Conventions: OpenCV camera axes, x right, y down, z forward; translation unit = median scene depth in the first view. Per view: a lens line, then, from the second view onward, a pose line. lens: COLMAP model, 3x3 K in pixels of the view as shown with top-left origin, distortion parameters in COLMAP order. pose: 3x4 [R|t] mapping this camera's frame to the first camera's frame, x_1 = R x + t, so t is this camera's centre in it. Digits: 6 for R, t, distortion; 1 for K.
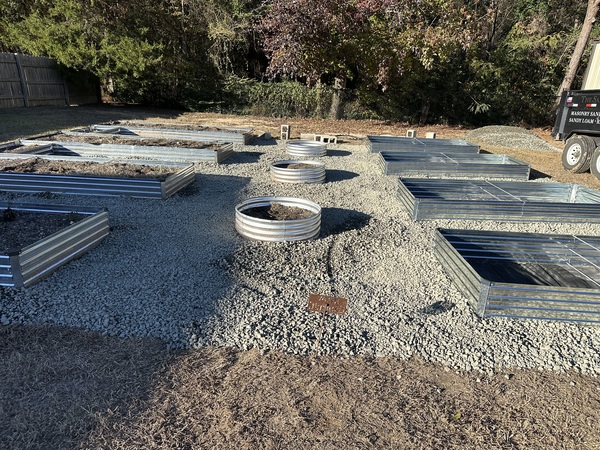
lens RADIAL K [[416.8, 0, 302.0], [0, 416.8, 215.0], [0, 0, 1]] dist [0.097723, -0.128985]
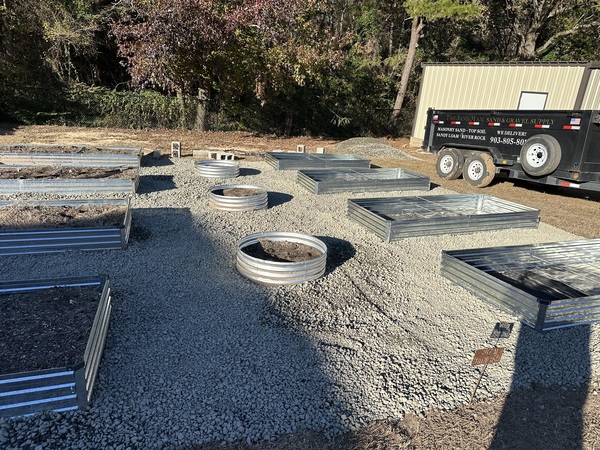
lens RADIAL K [[416.8, 0, 302.0], [0, 416.8, 215.0], [0, 0, 1]] dist [0.097723, -0.128985]
pose [[0.927306, -0.088951, 0.363580, -0.099893], [0.093353, 0.995618, 0.005484, -0.025103], [-0.362475, 0.028856, 0.931547, 0.026874]]
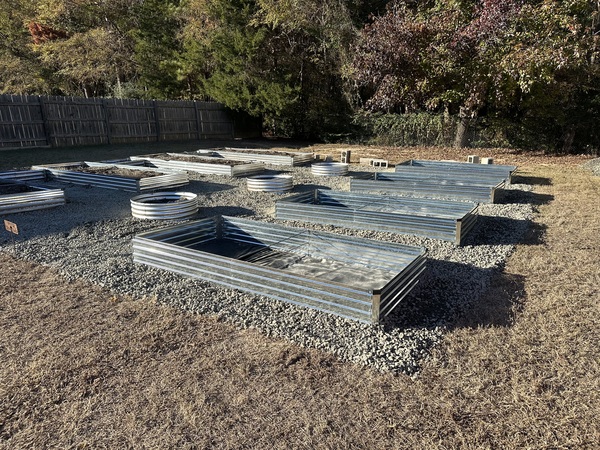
lens RADIAL K [[416.8, 0, 302.0], [0, 416.8, 215.0], [0, 0, 1]] dist [0.097723, -0.128985]
pose [[0.884393, 0.071400, -0.461250, 0.282729], [-0.107945, 0.992727, -0.053302, 0.019536], [0.454089, 0.096930, 0.885668, -0.010935]]
